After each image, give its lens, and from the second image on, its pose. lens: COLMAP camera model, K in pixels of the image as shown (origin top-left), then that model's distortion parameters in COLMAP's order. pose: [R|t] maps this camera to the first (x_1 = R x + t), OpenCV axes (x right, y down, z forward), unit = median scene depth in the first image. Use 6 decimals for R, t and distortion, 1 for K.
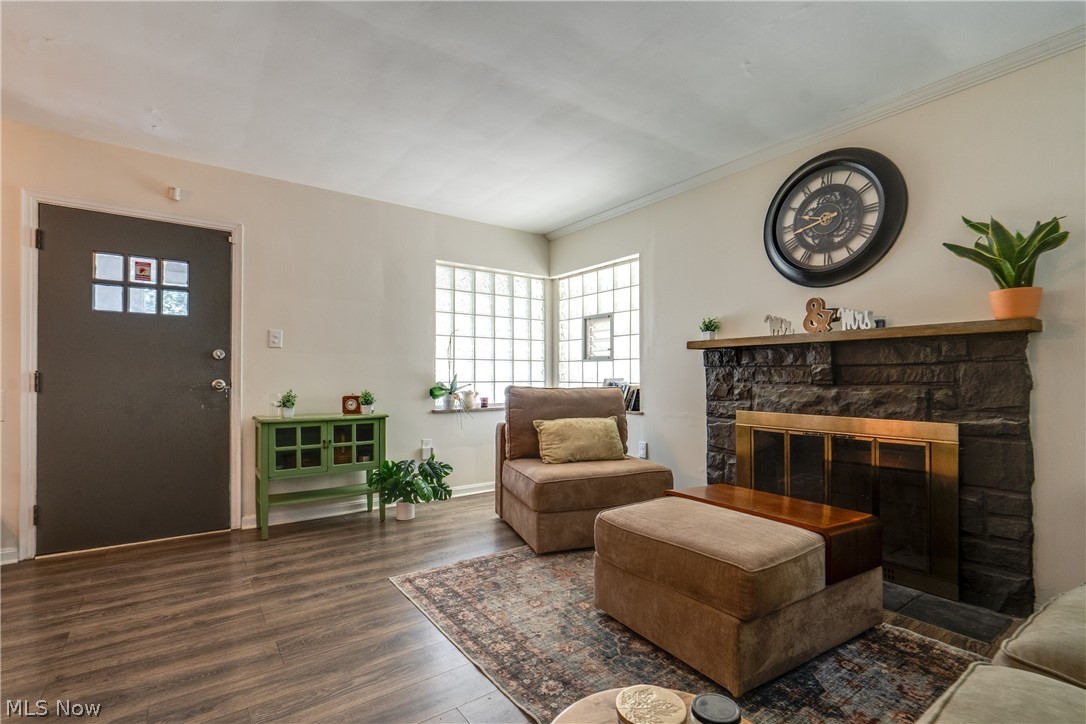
lens RADIAL K [[496.5, 0, 544.6], [0, 496.5, 370.0], [0, 0, 1]] dist [0.001165, 0.000307]
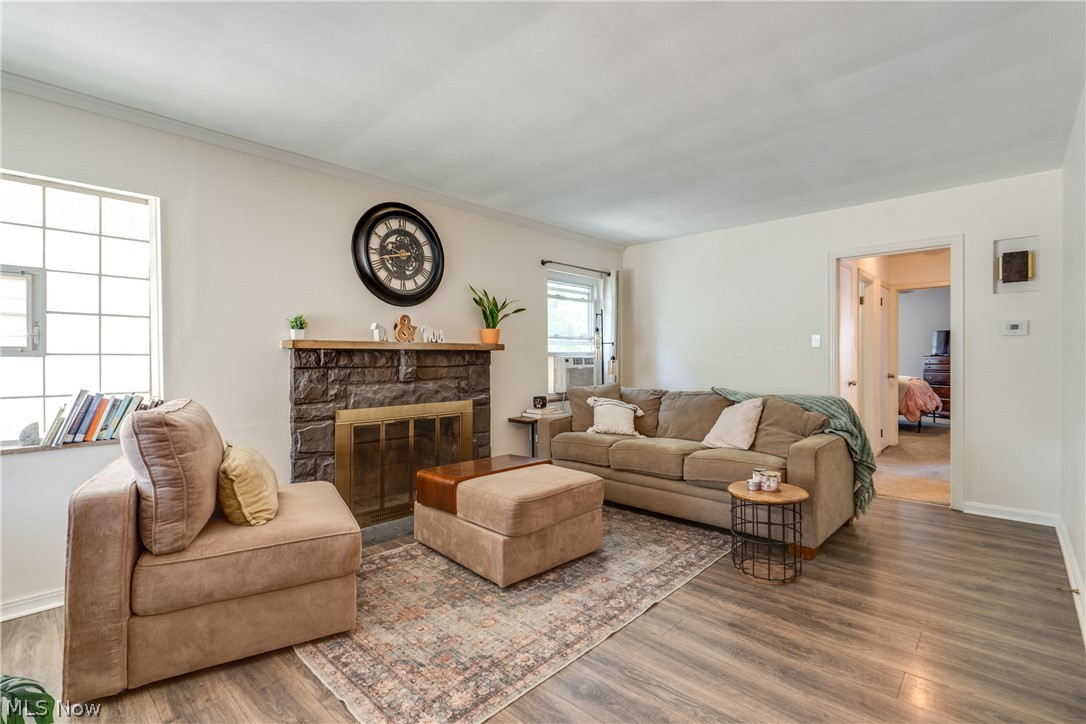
lens RADIAL K [[496.5, 0, 544.6], [0, 496.5, 370.0], [0, 0, 1]] dist [0.001165, 0.000307]
pose [[-0.178667, -0.025470, 0.983580, -0.791356], [-0.011412, 0.999651, 0.023813, -0.036543], [-0.983843, -0.006970, -0.178895, 0.867396]]
